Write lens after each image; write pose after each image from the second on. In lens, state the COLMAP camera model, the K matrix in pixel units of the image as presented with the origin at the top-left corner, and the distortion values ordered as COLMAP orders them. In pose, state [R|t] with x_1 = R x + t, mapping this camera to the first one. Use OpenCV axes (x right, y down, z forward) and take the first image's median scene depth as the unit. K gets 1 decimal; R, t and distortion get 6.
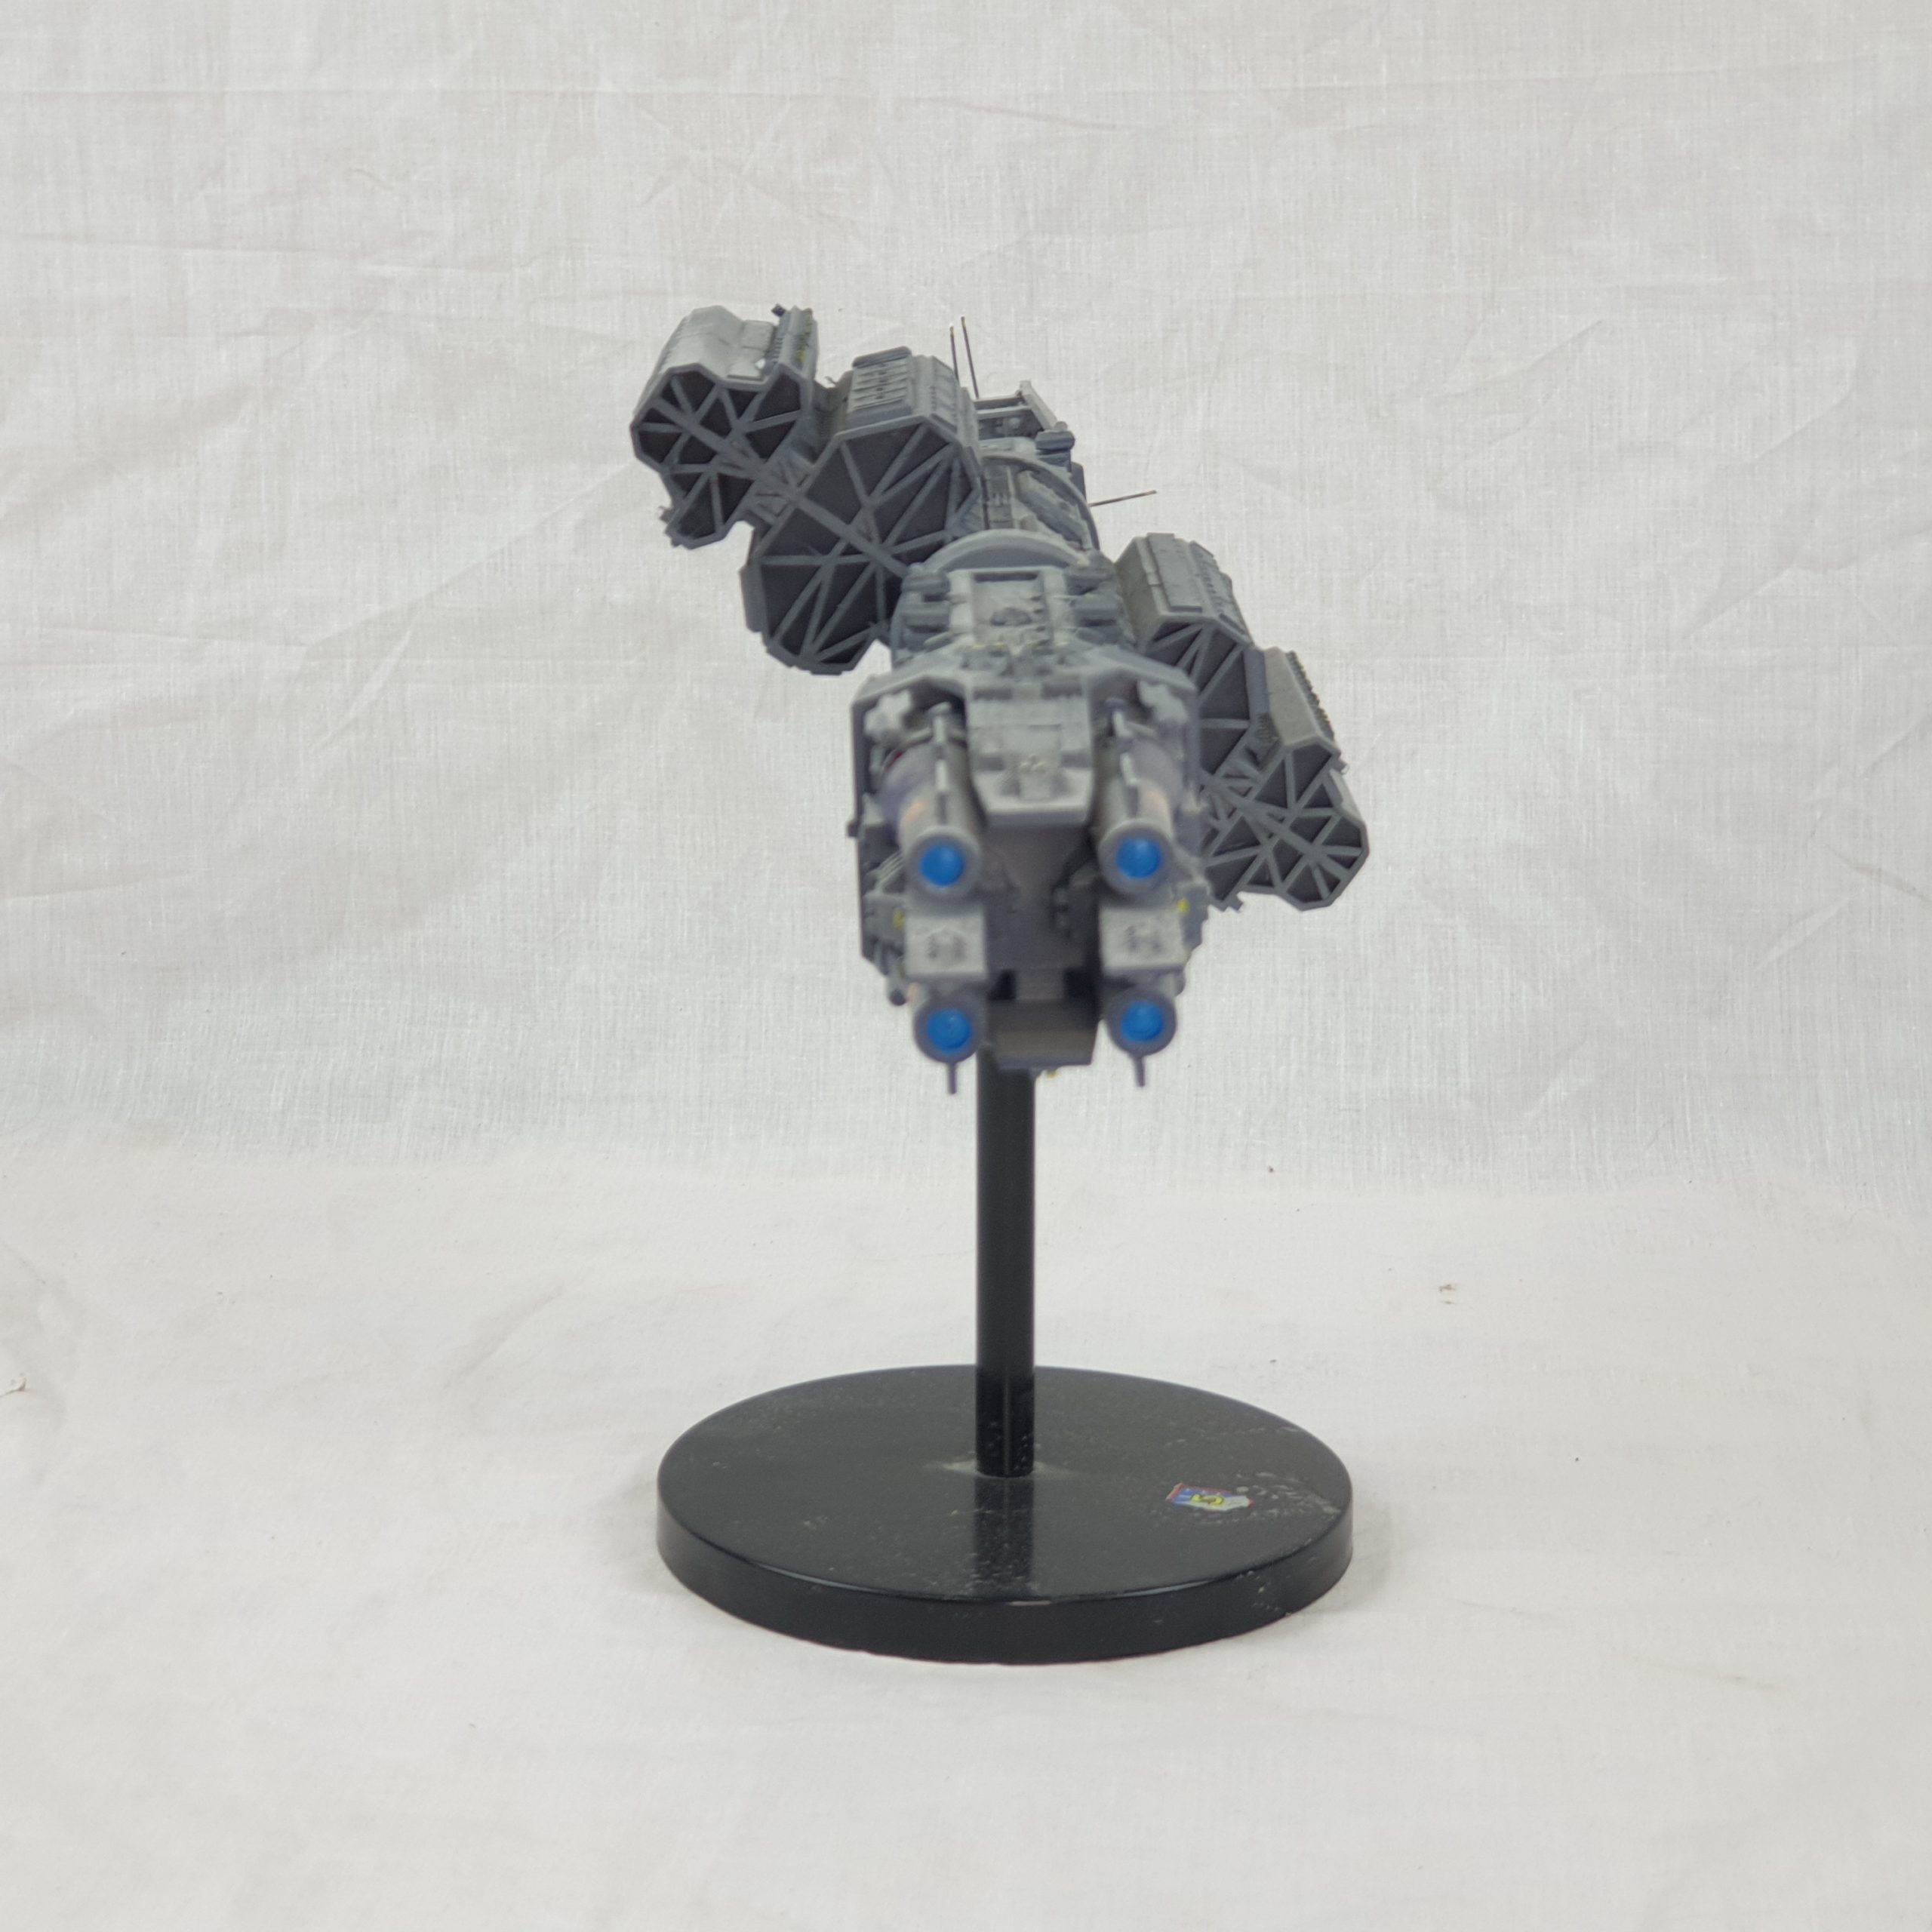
lens RADIAL K [[3945.4, 0, 984.6], [0, 3945.4, 959.0], [0, 0, 1]] dist [0.397797, -3.180600]
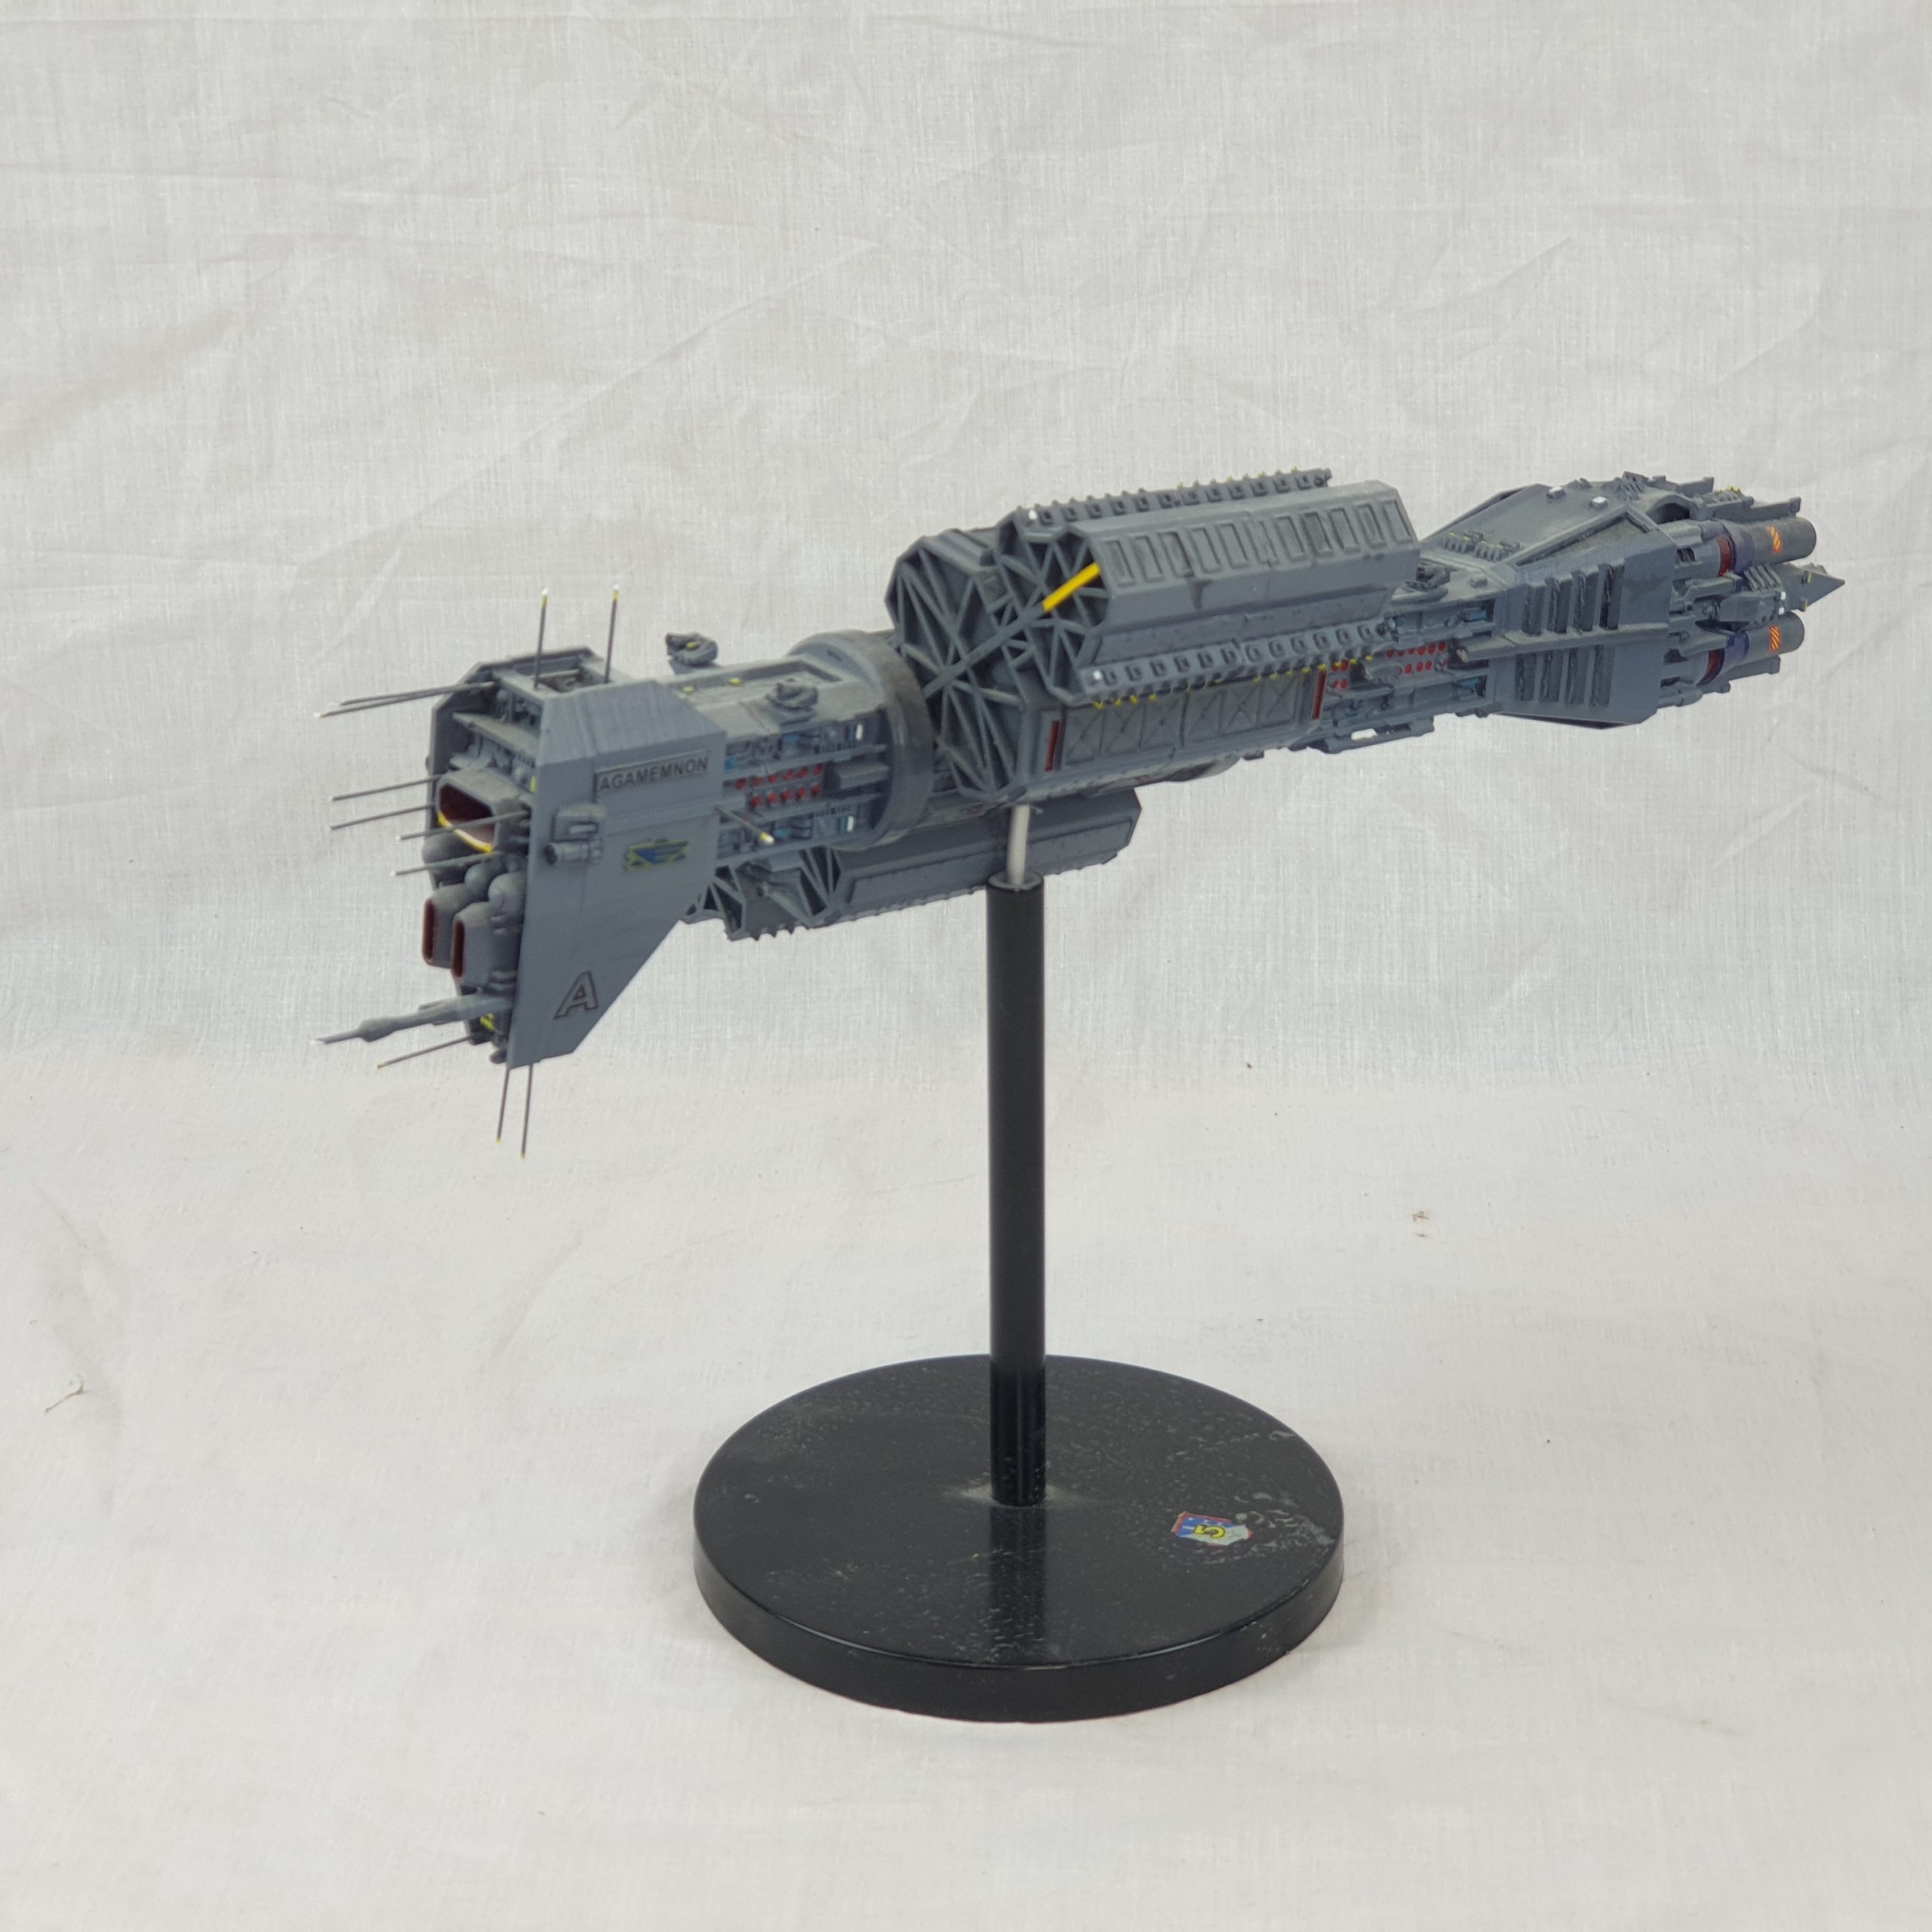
lens RADIAL K [[3949.1, 0, 995.6], [0, 3949.1, 963.5], [0, 0, 1]] dist [0.392939, -2.985211]
pose [[0.999605, -0.018894, 0.020787, -0.015650], [0.015556, 0.988502, 0.150405, -0.131479], [-0.023390, -0.150022, 0.988406, -0.027440]]
